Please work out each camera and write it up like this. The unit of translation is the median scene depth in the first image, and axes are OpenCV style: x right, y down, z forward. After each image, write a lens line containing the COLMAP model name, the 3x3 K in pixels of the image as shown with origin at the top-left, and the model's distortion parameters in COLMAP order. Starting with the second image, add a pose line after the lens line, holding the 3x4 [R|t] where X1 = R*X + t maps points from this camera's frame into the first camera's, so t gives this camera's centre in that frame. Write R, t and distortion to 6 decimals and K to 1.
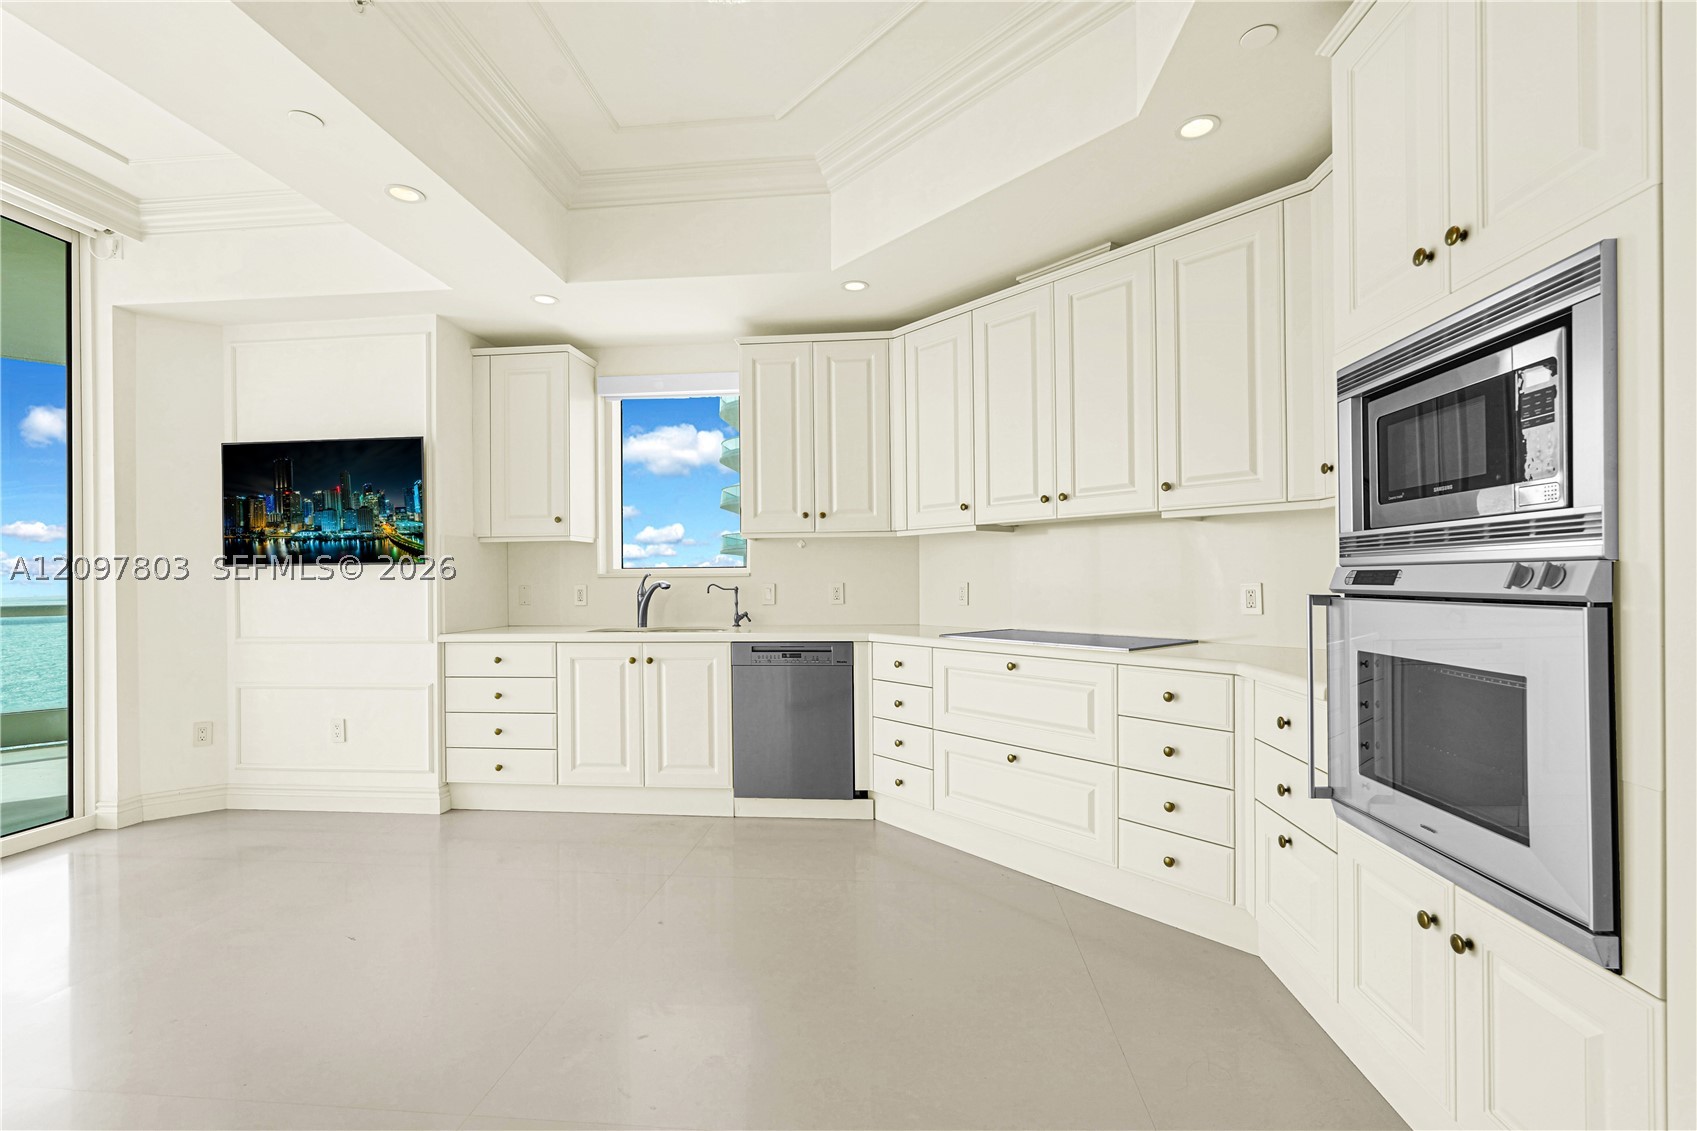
lens RADIAL K [[764.0, 0, 843.3], [0, 764.0, 572.7], [0, 0, 1]] dist [-0.008738, 0.003881]
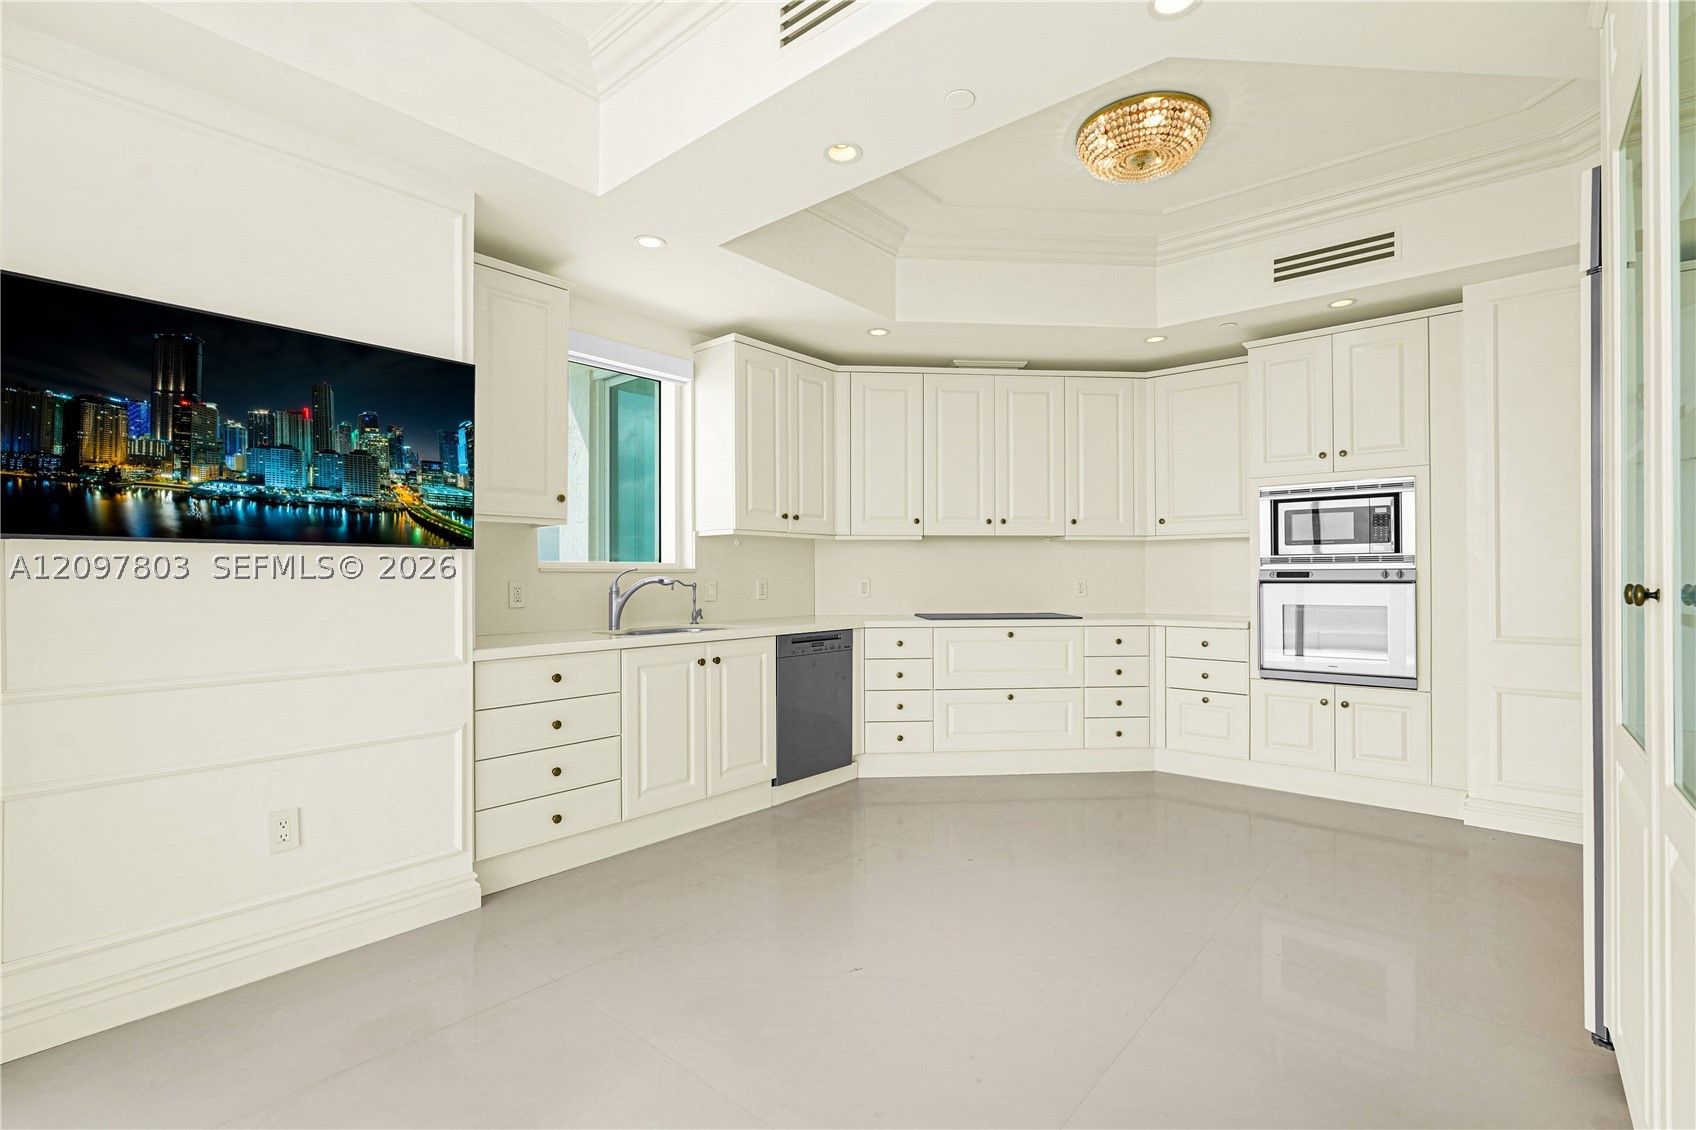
lens RADIAL K [[763.6, 0, 848.1], [0, 763.6, 571.0], [0, 0, 1]] dist [-0.008738, 0.003881]
pose [[0.568272, 0.013050, 0.822737, -0.961793], [-0.007599, 0.999915, -0.010611, 0.013857], [-0.822805, -0.000222, 0.568323, 0.341874]]
